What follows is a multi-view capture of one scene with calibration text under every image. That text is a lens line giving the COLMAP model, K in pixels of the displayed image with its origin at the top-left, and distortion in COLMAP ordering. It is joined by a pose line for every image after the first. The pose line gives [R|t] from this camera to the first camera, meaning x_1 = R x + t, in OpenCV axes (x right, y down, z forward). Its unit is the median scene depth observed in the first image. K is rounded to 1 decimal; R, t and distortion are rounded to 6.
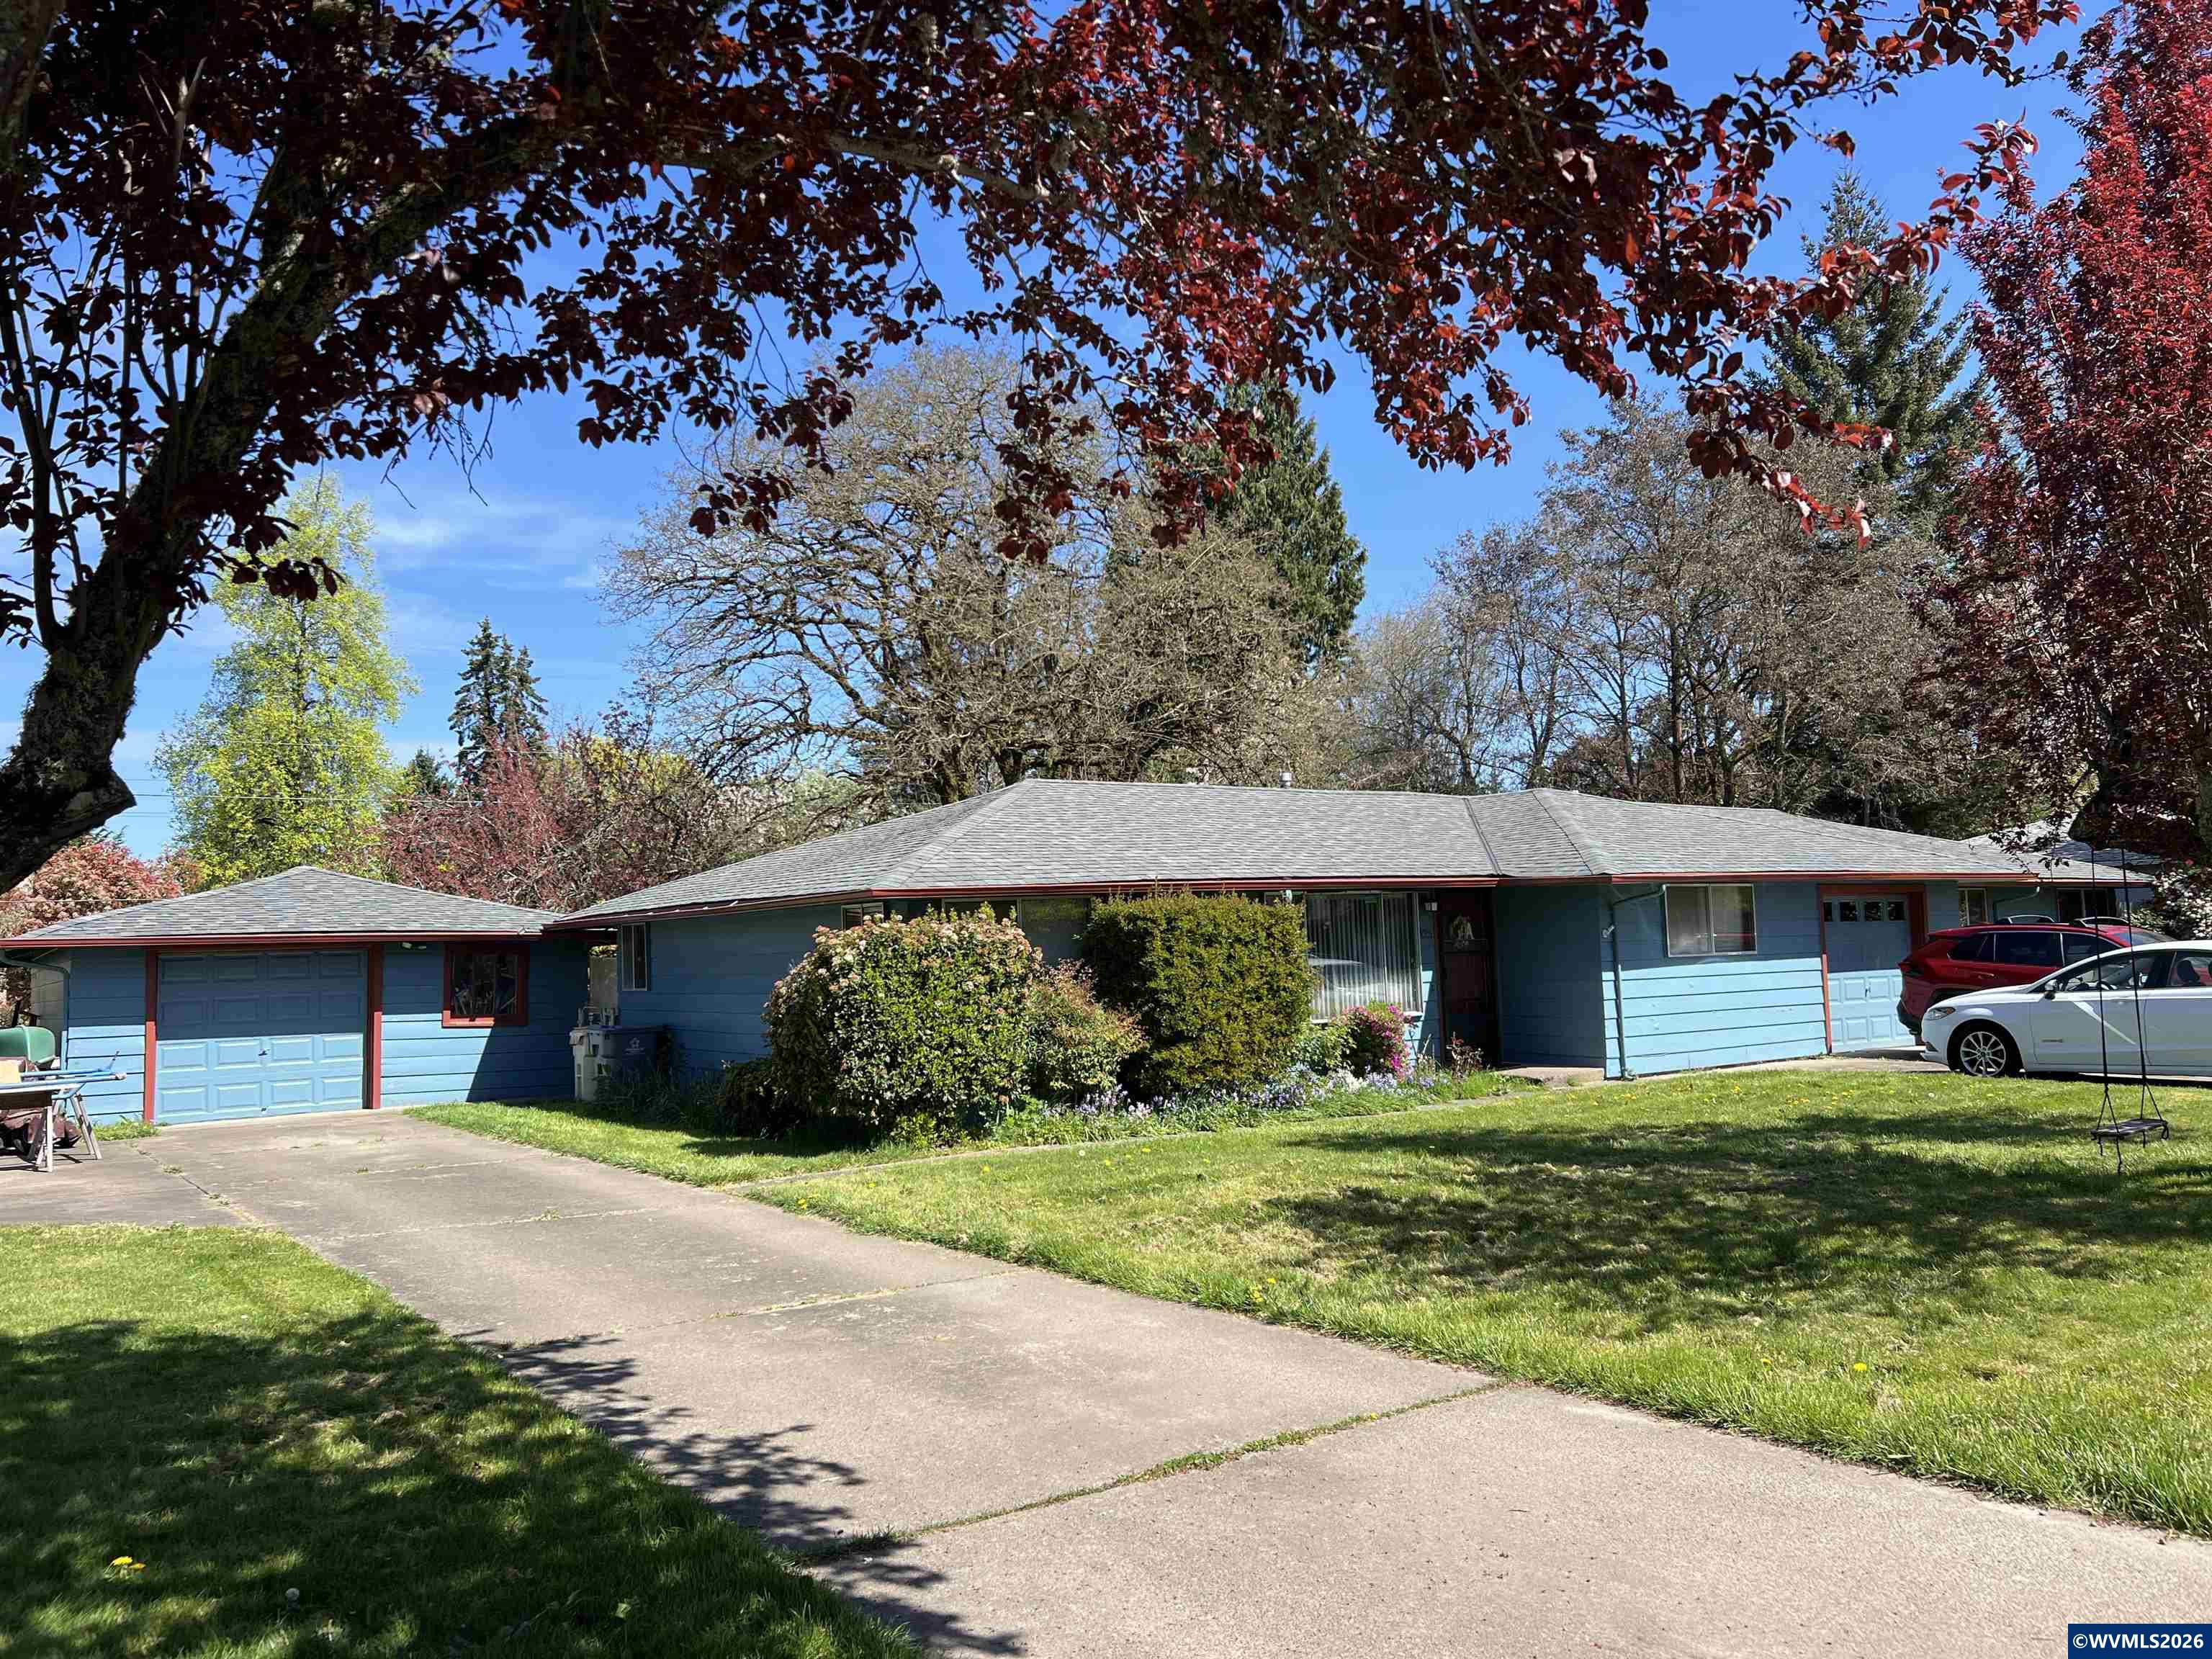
lens RADIAL K [[1667.1, 0, 1108.1], [0, 1667.1, 825.3], [0, 0, 1]] dist [0.025935, -0.032792]
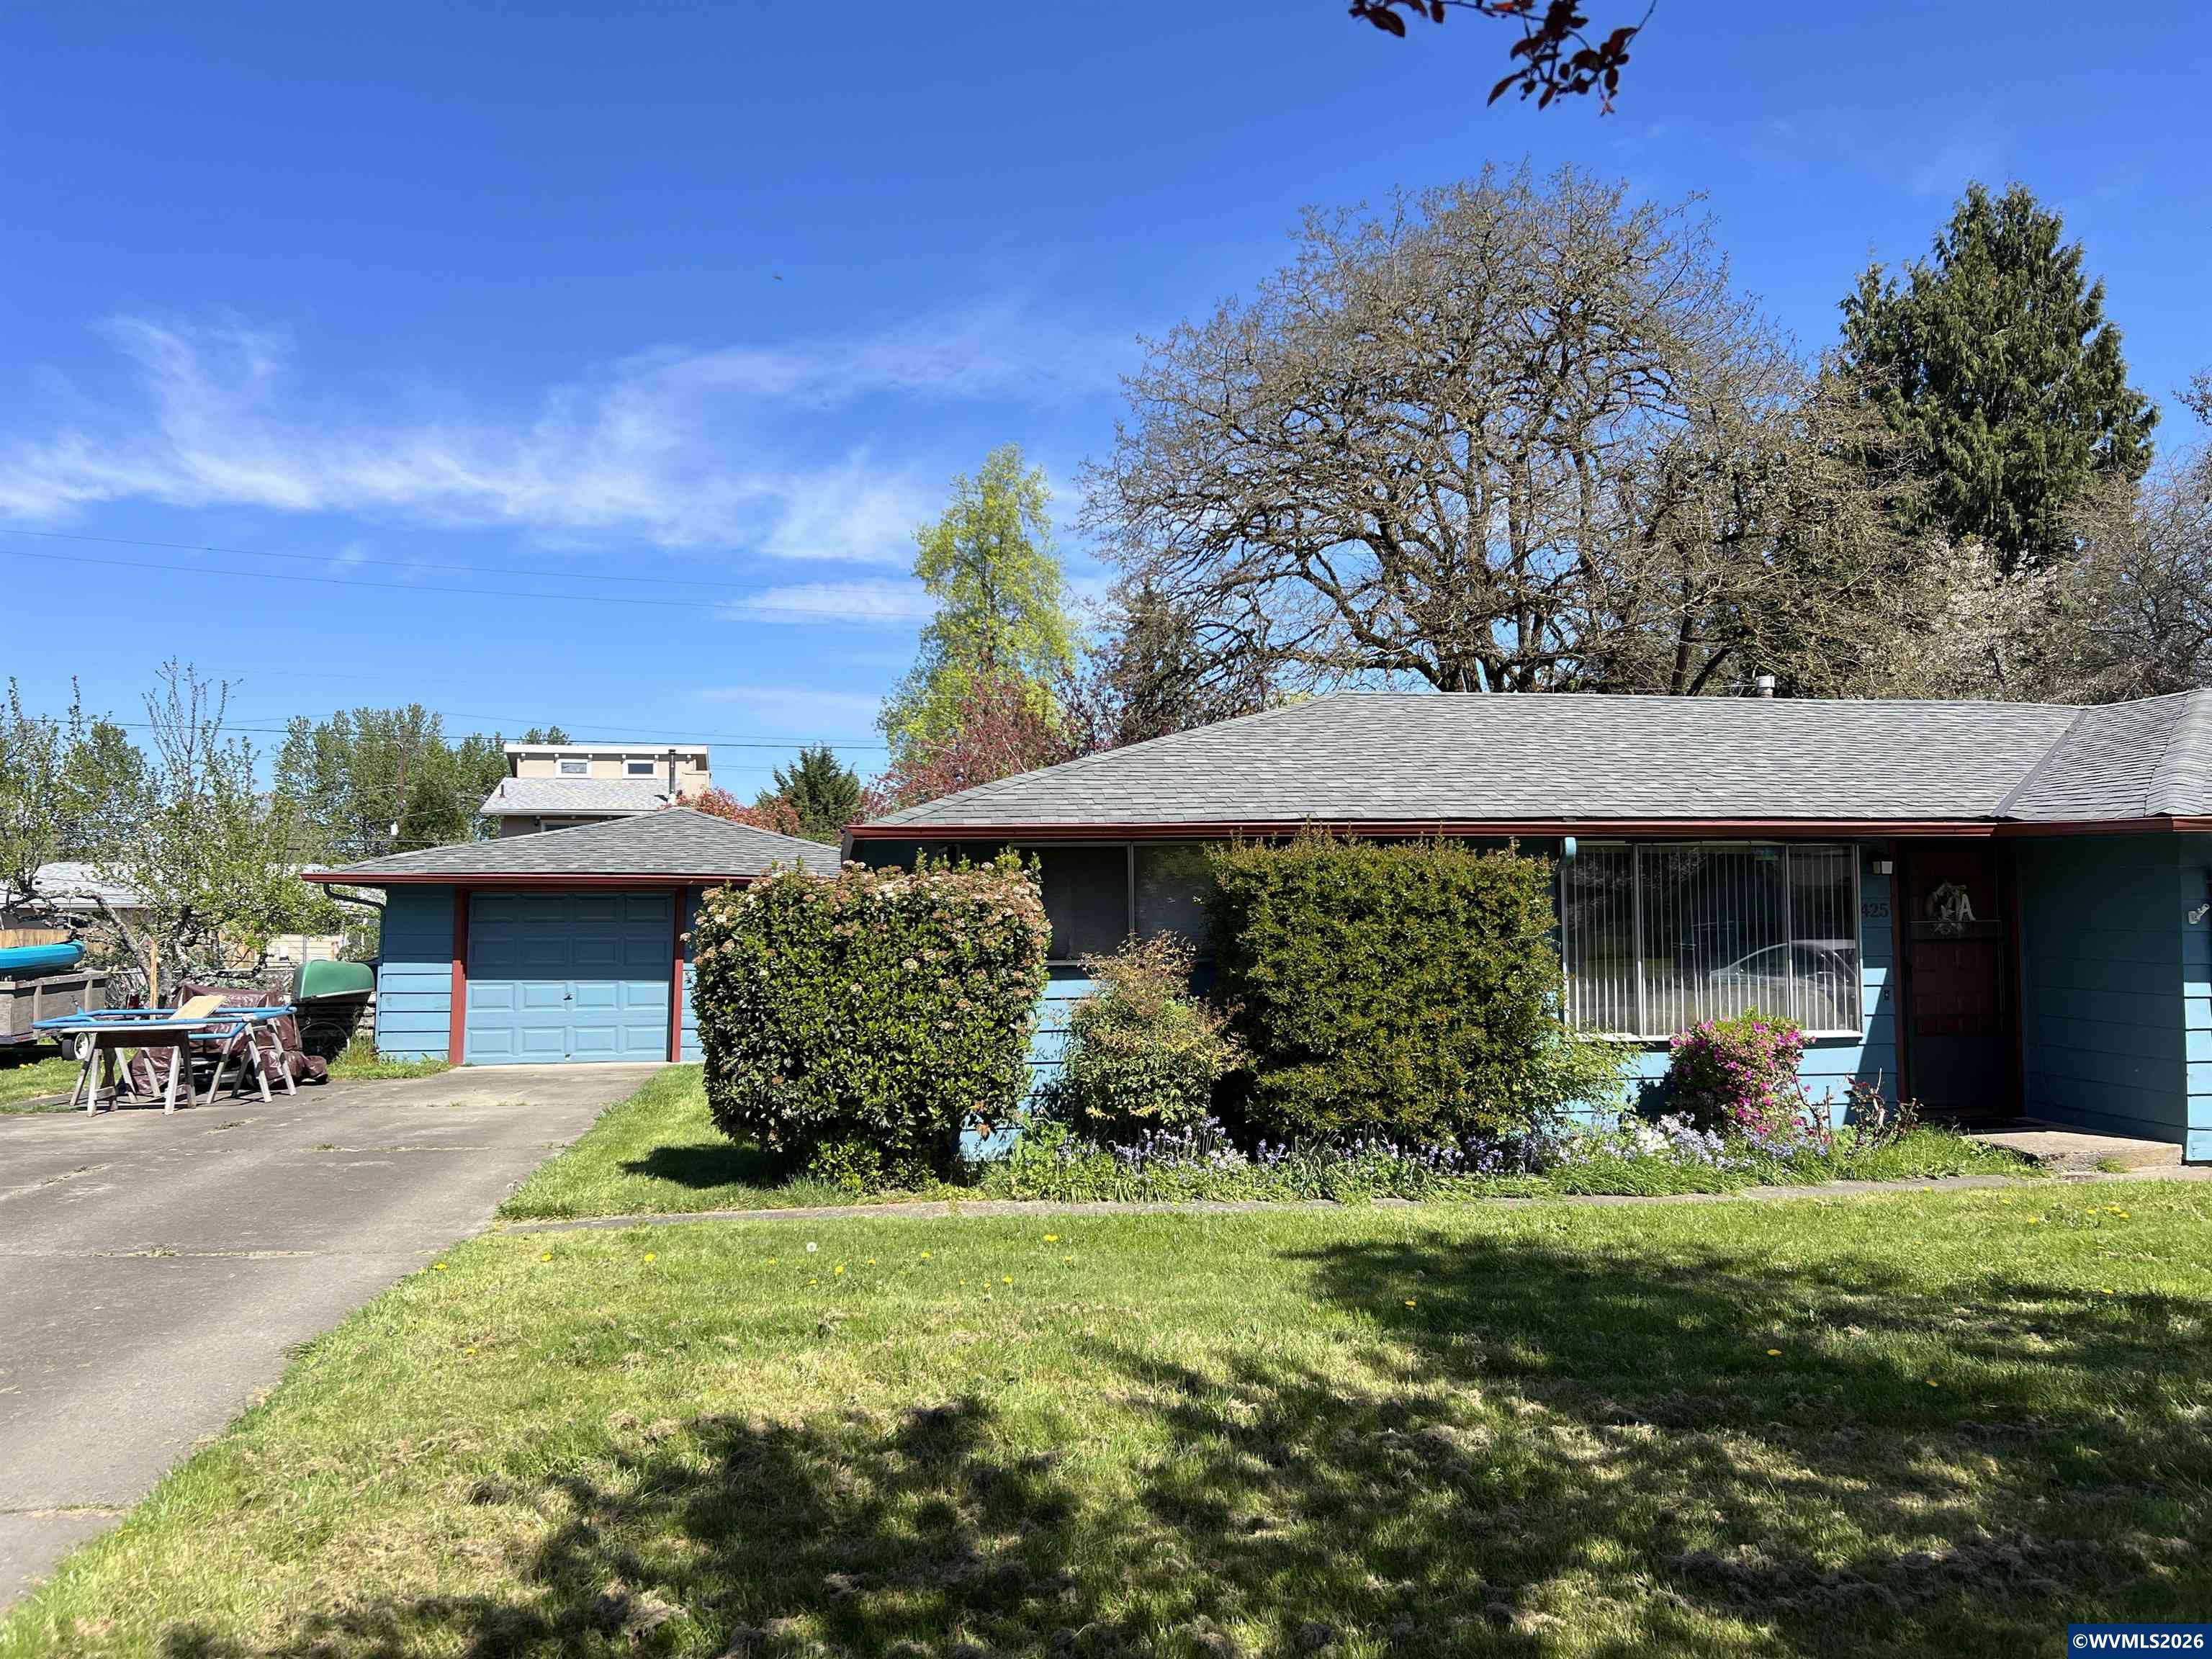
lens RADIAL K [[1667.1, 0, 1107.5], [0, 1667.1, 829.0], [0, 0, 1]] dist [0.025935, -0.032792]
pose [[0.895280, 0.007630, -0.445439, 0.262192], [0.005027, 0.999617, 0.027225, 0.018533], [0.445476, -0.026613, 0.894898, 0.363515]]
